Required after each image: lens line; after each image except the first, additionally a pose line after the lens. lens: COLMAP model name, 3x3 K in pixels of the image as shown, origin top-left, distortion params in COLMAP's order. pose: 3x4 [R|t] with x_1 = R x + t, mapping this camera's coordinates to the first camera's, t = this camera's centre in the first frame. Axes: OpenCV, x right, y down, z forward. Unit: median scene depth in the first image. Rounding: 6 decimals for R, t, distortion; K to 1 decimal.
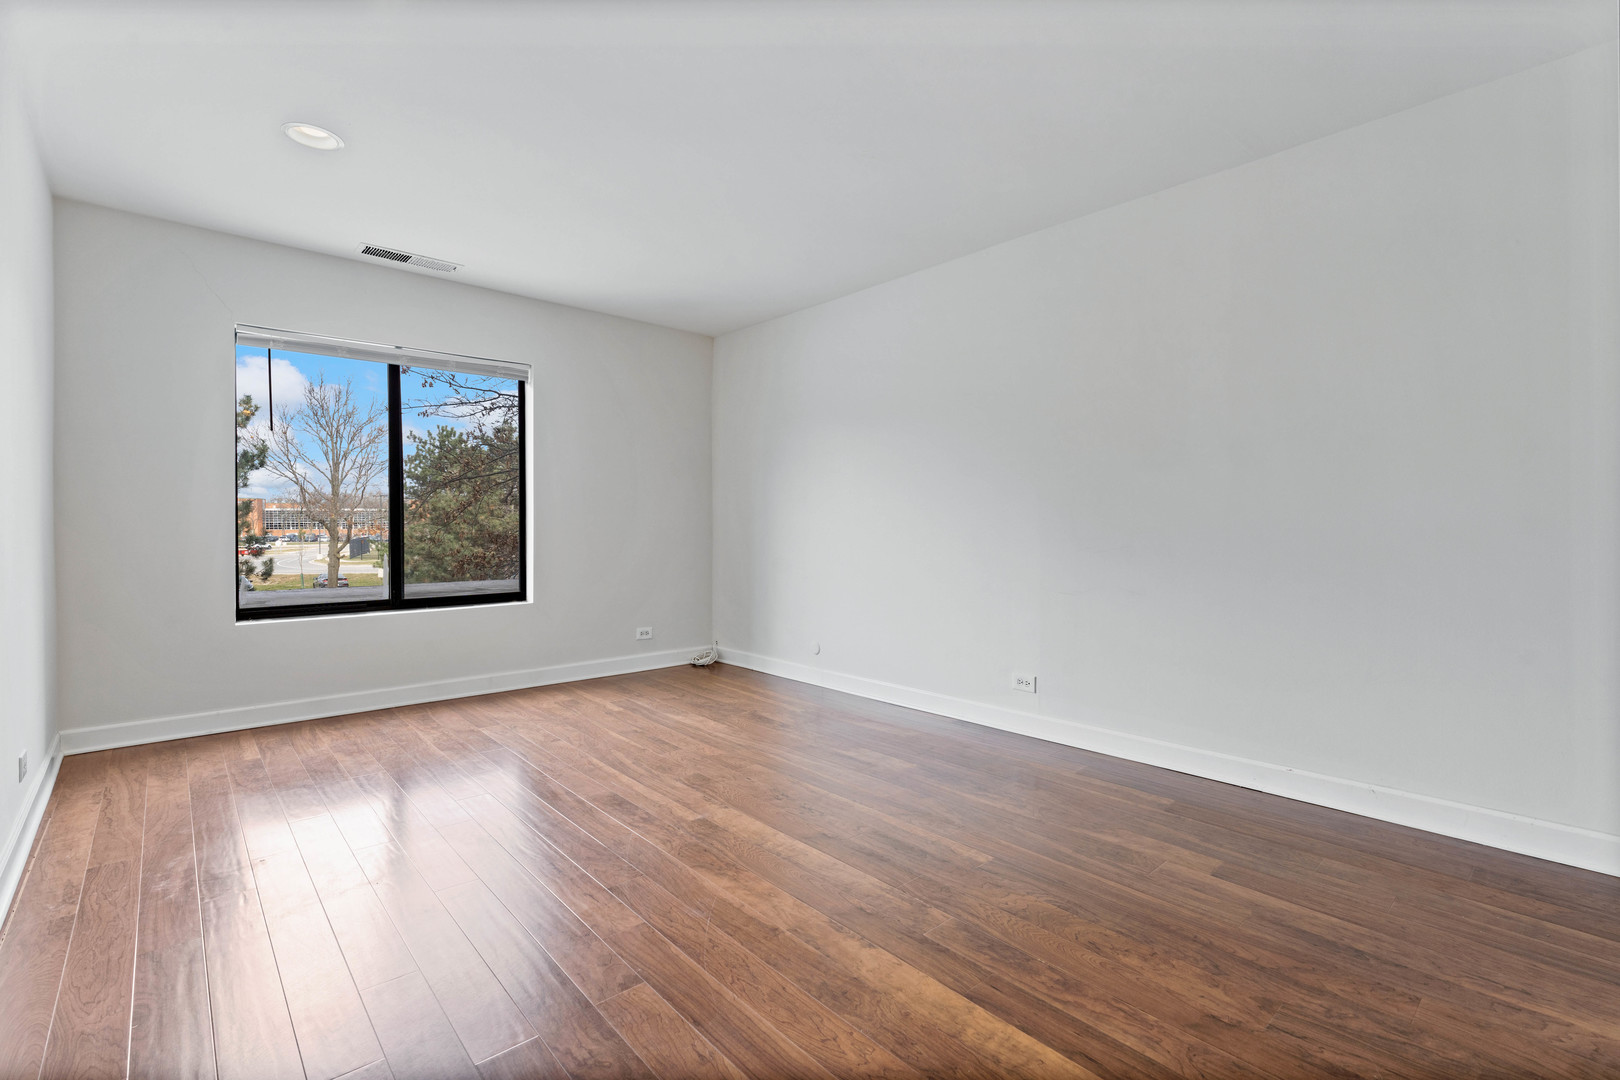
lens RADIAL K [[727.7, 0, 806.5], [0, 727.7, 537.2], [0, 0, 1]] dist [-0.006524, 0.002132]
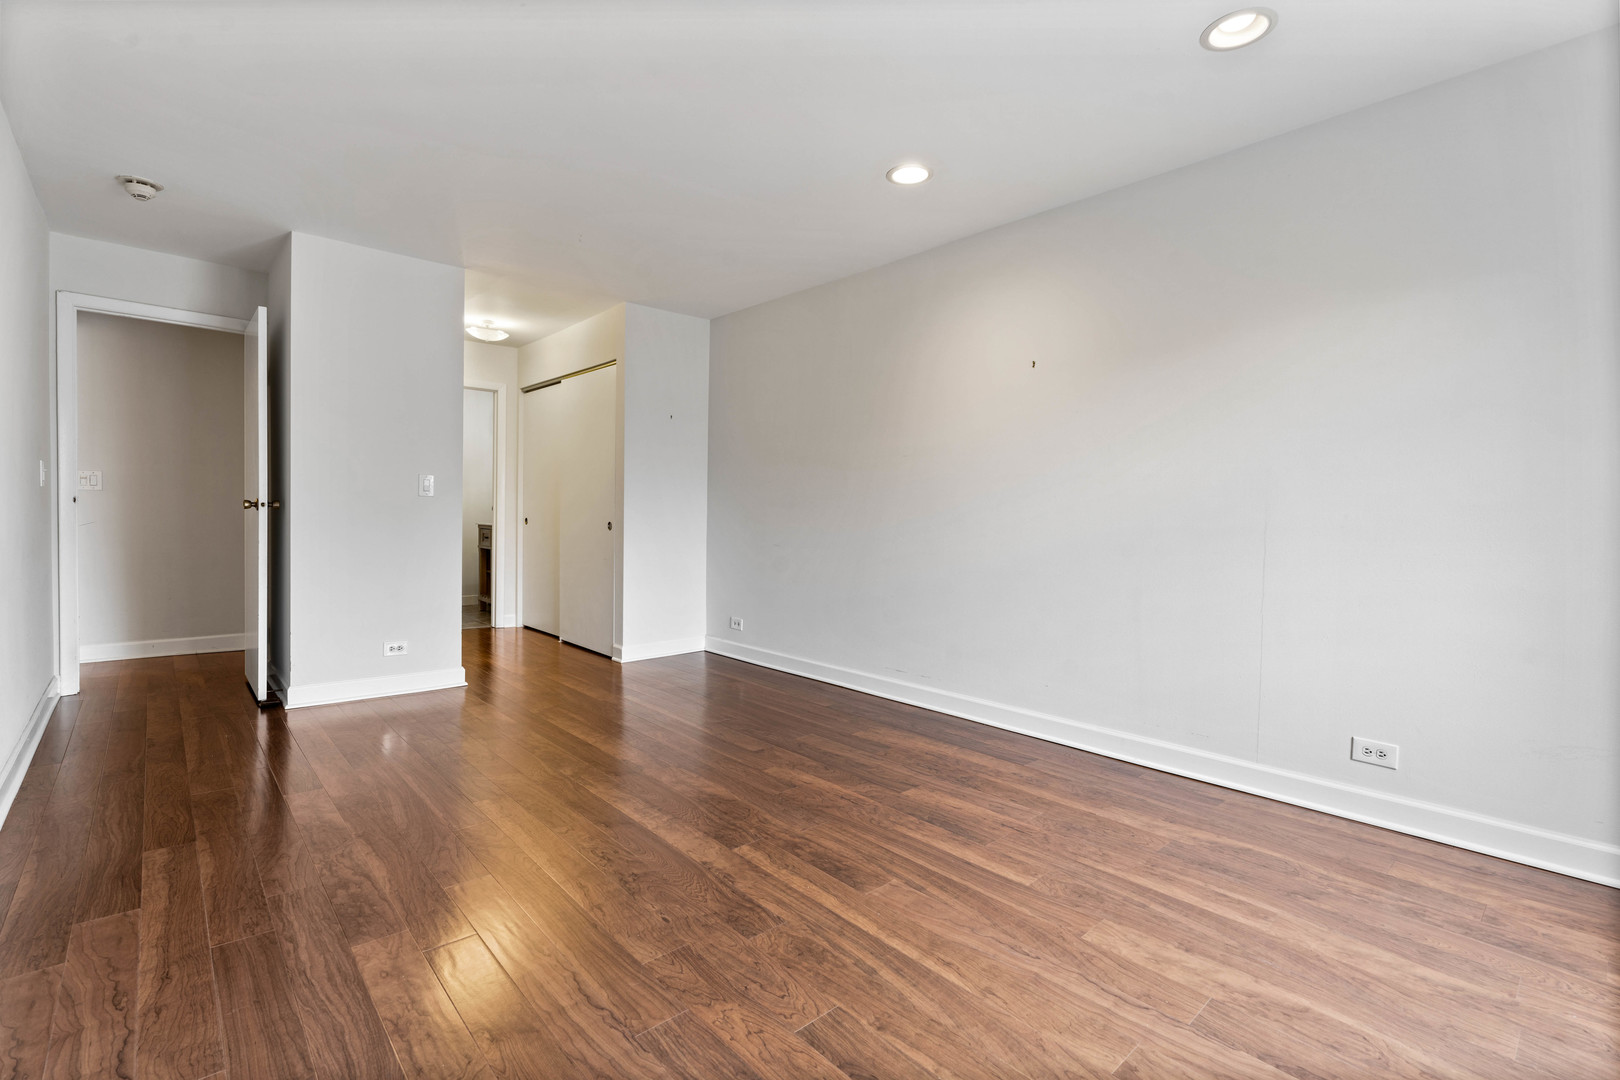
lens RADIAL K [[727.7, 0, 806.5], [0, 727.7, 537.2], [0, 0, 1]] dist [-0.006524, 0.002132]
pose [[-0.999881, -0.014636, -0.004865, -0.209615], [-0.014852, 0.998749, 0.047755, -0.031991], [0.004160, 0.047822, -0.998847, 1.747178]]
